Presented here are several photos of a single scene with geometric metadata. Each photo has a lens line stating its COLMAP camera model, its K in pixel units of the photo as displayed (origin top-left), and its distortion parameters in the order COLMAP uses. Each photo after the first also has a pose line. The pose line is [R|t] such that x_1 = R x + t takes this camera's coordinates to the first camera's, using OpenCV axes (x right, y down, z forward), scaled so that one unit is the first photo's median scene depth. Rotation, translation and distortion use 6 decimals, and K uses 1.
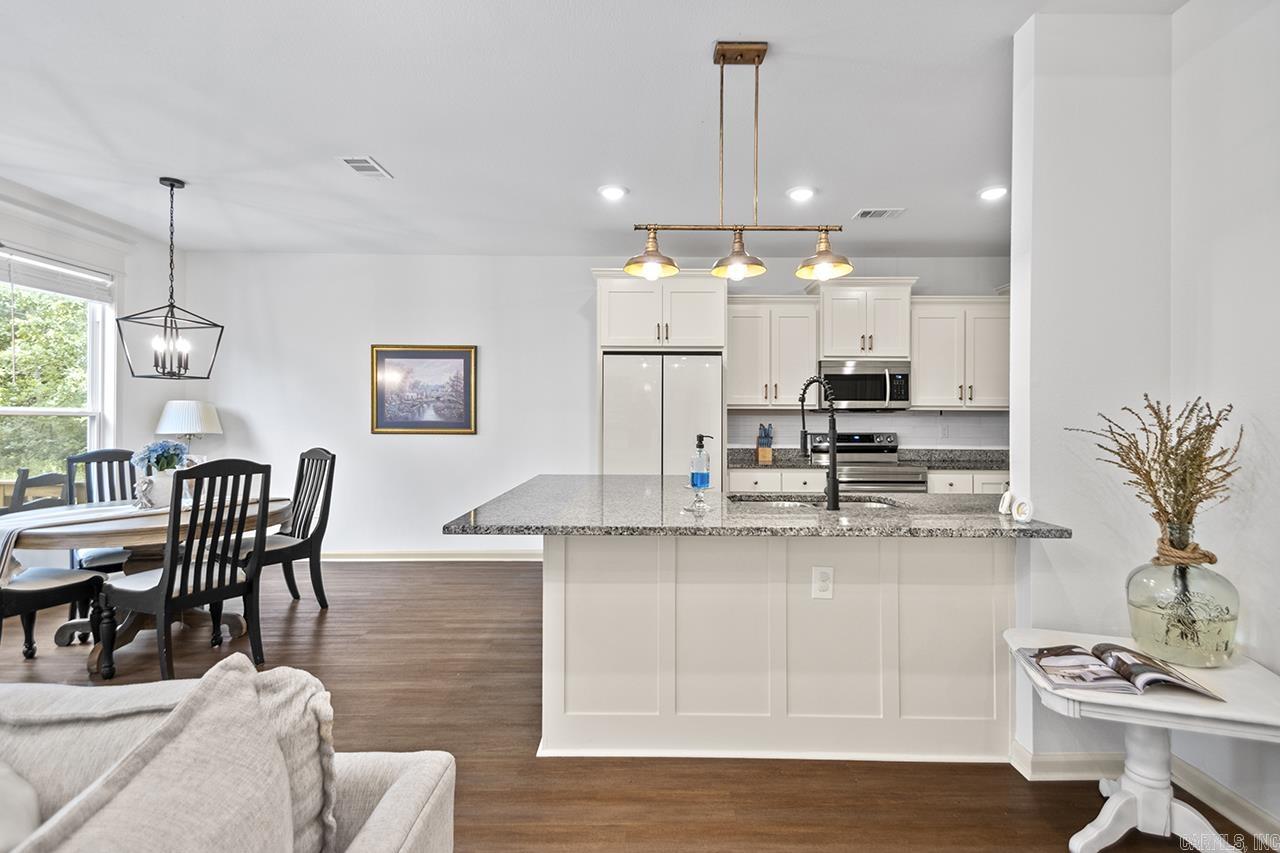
lens RADIAL K [[610.8, 0, 651.2], [0, 610.8, 416.6], [0, 0, 1]] dist [0.017238, -0.000079]
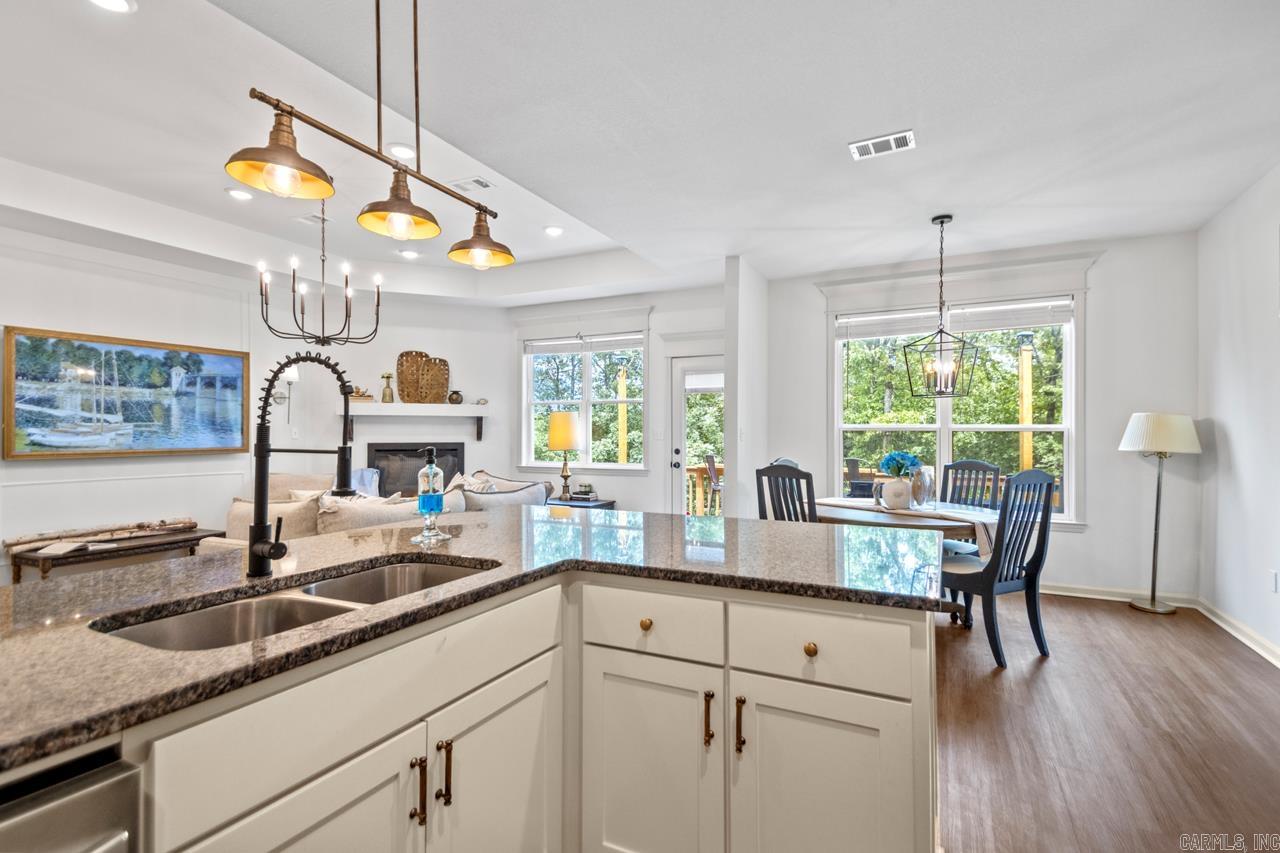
lens RADIAL K [[628.7, 0, 636.8], [0, 628.7, 426.1], [0, 0, 1]] dist [0.047643, -0.024273]
pose [[-0.468182, -0.012100, -0.883549, 0.442026], [0.003067, 0.999878, -0.015318, 0.005157], [0.883627, -0.009881, -0.468088, 0.961948]]
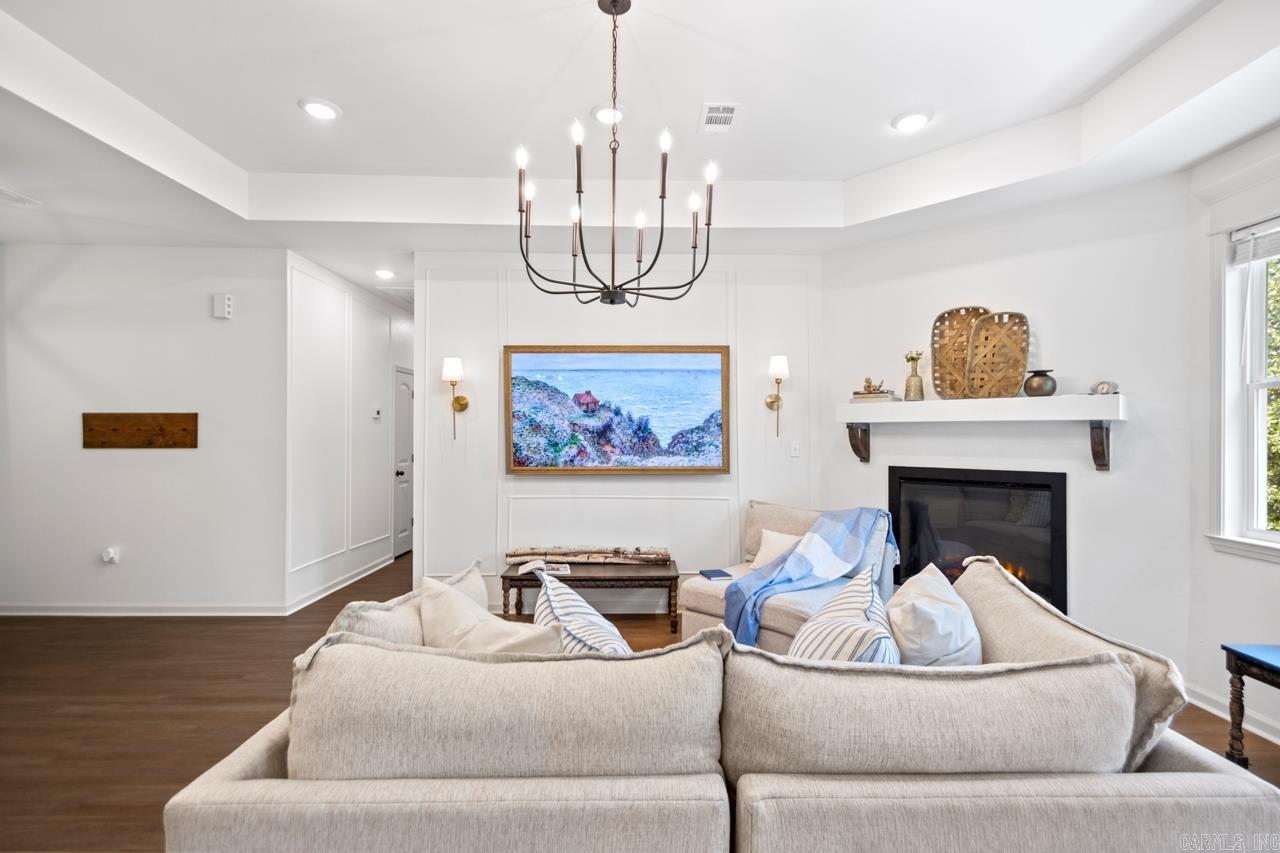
lens RADIAL K [[580.8, 0, 651.0], [0, 580.8, 430.8], [0, 0, 1]] dist [0.014345, -0.000691]
pose [[-0.999988, -0.004682, 0.001091, -0.277586], [-0.004696, 0.999900, -0.013362, -0.021222], [-0.001029, -0.013367, -0.999910, 0.544396]]
